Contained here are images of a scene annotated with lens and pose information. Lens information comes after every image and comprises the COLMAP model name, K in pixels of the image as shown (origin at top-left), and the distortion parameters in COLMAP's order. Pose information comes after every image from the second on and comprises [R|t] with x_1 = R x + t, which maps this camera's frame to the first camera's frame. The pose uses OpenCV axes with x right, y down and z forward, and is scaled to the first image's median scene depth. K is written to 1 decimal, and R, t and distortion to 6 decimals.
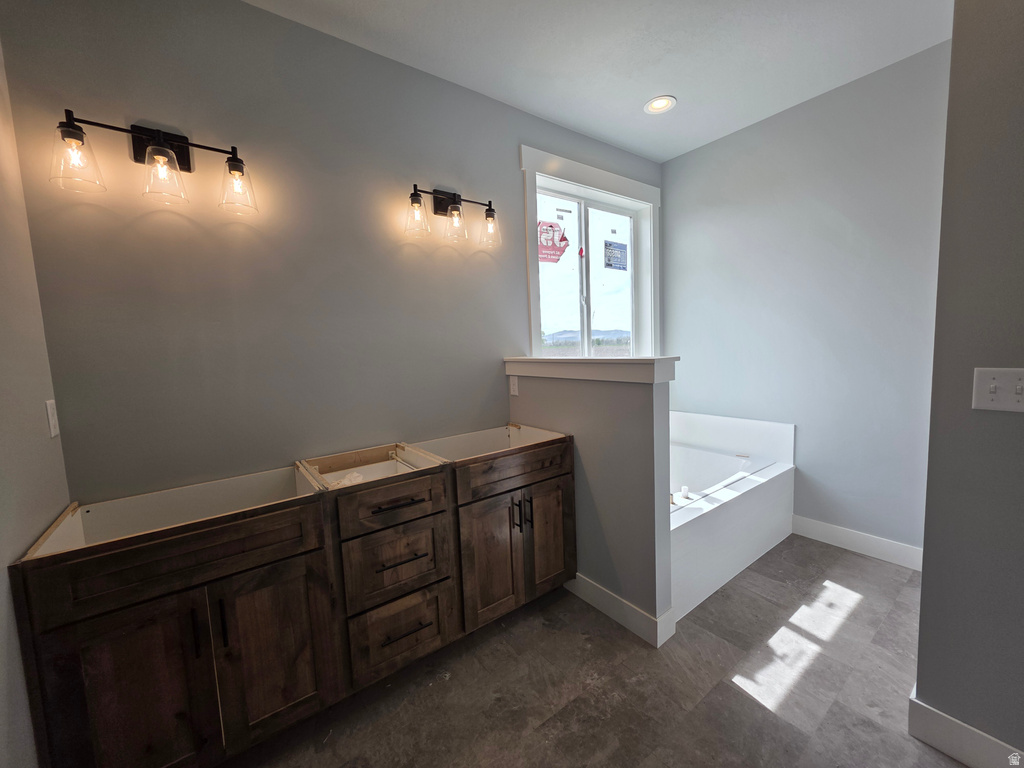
lens RADIAL K [[408.7, 0, 517.6], [0, 408.7, 382.1], [0, 0, 1]] dist [0.008450, 0.000626]
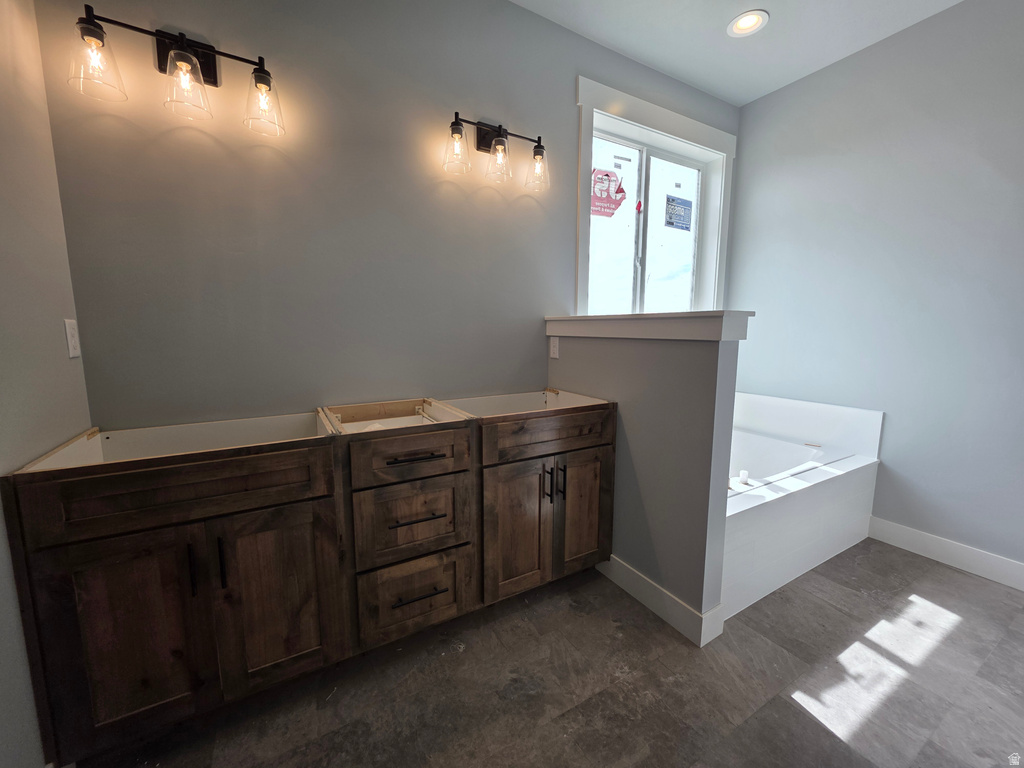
lens RADIAL K [[408.7, 0, 517.6], [0, 408.7, 382.1], [0, 0, 1]] dist [0.008450, 0.000626]
pose [[0.992802, 0.059891, -0.103716, 0.013438], [-0.055524, 0.997465, 0.044500, 0.074340], [0.106118, -0.038421, 0.993611, 0.122659]]
